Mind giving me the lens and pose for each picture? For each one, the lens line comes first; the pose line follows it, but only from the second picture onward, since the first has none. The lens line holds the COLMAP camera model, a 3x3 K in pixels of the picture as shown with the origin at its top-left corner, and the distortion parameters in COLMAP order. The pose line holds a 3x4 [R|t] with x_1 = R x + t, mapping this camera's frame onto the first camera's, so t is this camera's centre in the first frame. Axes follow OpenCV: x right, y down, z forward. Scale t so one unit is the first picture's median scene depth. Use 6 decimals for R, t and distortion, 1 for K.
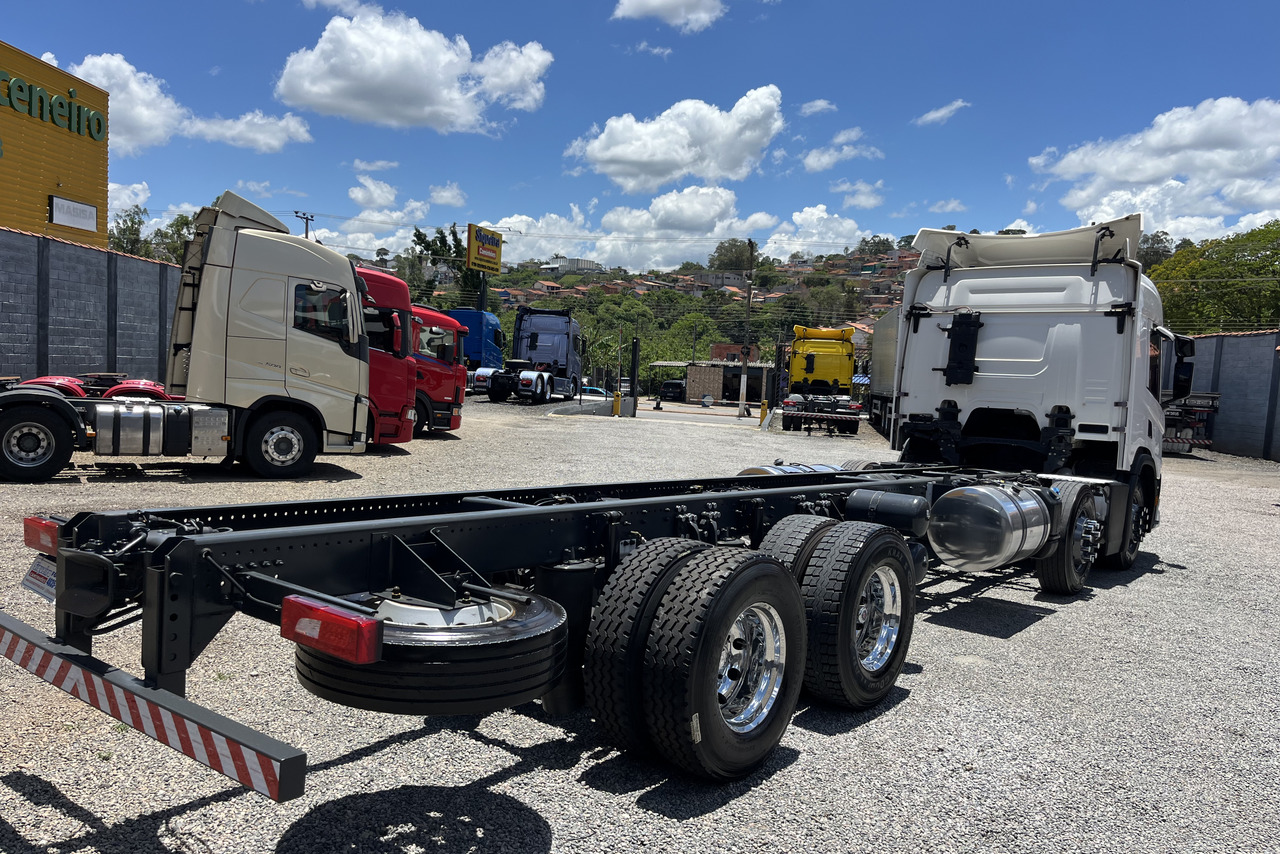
lens RADIAL K [[987.2, 0, 639.5], [0, 987.2, 446.9], [0, 0, 1]] dist [0.031638, -0.056289]
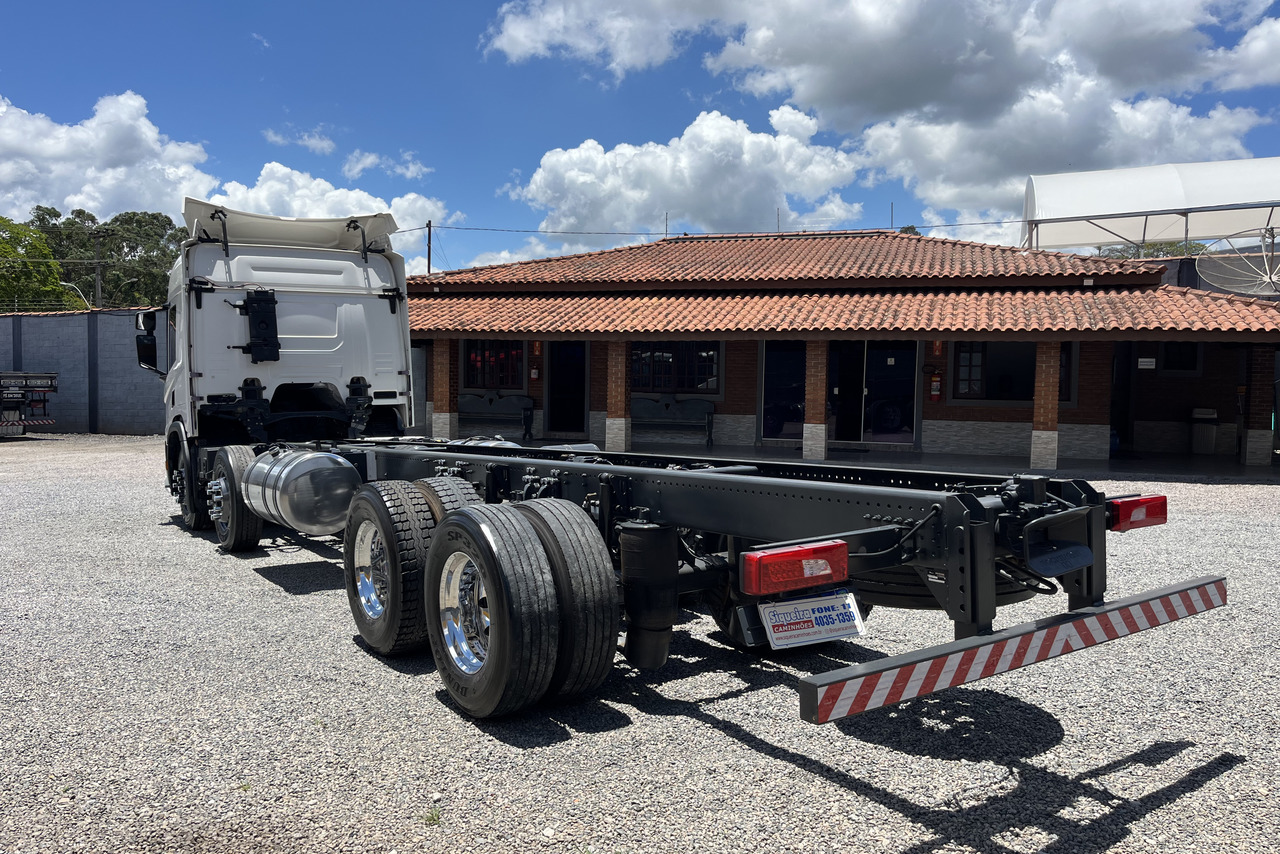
lens RADIAL K [[974.7, 0, 671.2], [0, 974.7, 428.1], [0, 0, 1]] dist [-0.006223, -0.003890]
pose [[0.248570, -0.096625, 0.963782, -0.173641], [0.094705, 0.992669, 0.075096, -0.010365], [-0.963973, 0.072609, 0.255899, 0.118446]]
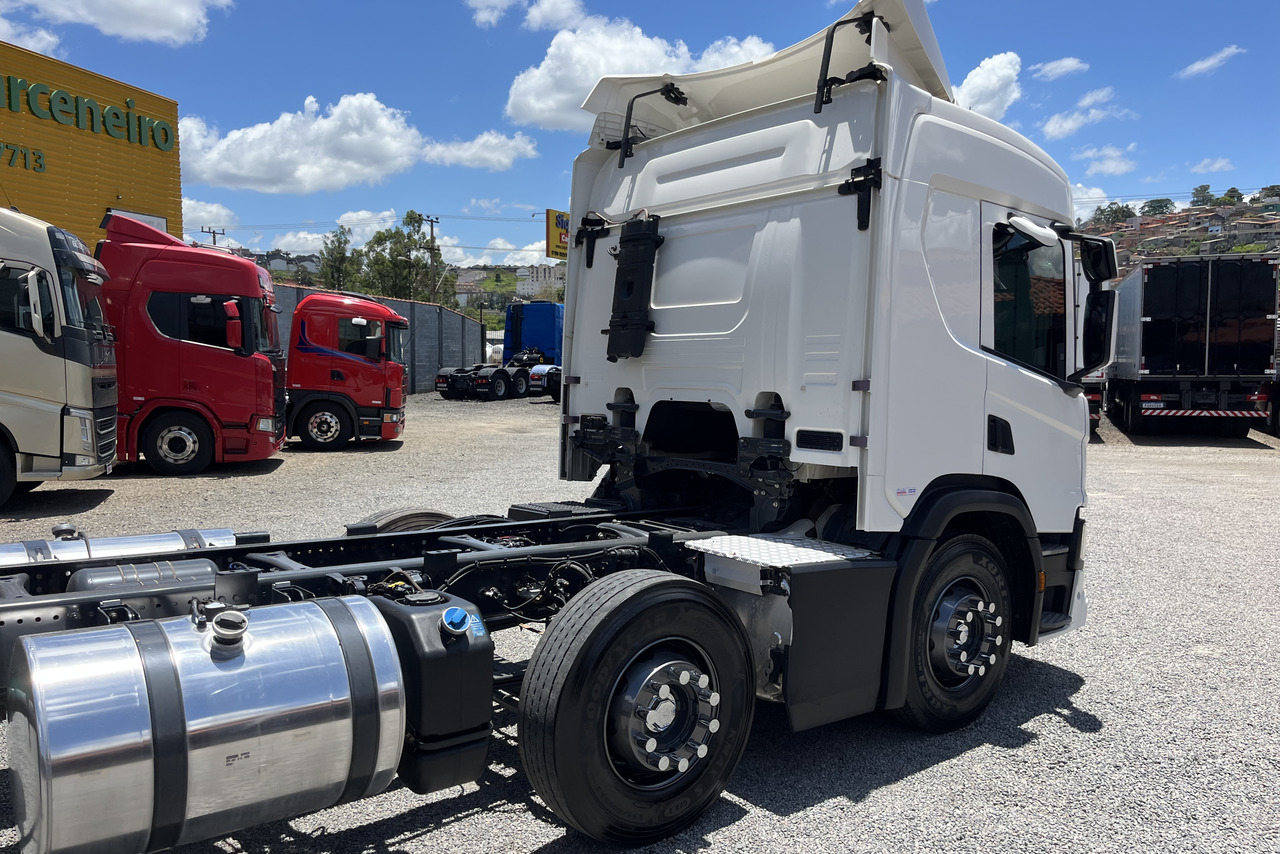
lens RADIAL K [[987.2, 0, 639.5], [0, 987.2, 446.9], [0, 0, 1]] dist [0.031638, -0.056289]
pose [[0.970910, -0.017821, -0.238782, 0.149348], [0.018062, 0.999836, -0.001180, -0.004950], [0.238764, -0.003167, 0.971072, 0.162844]]
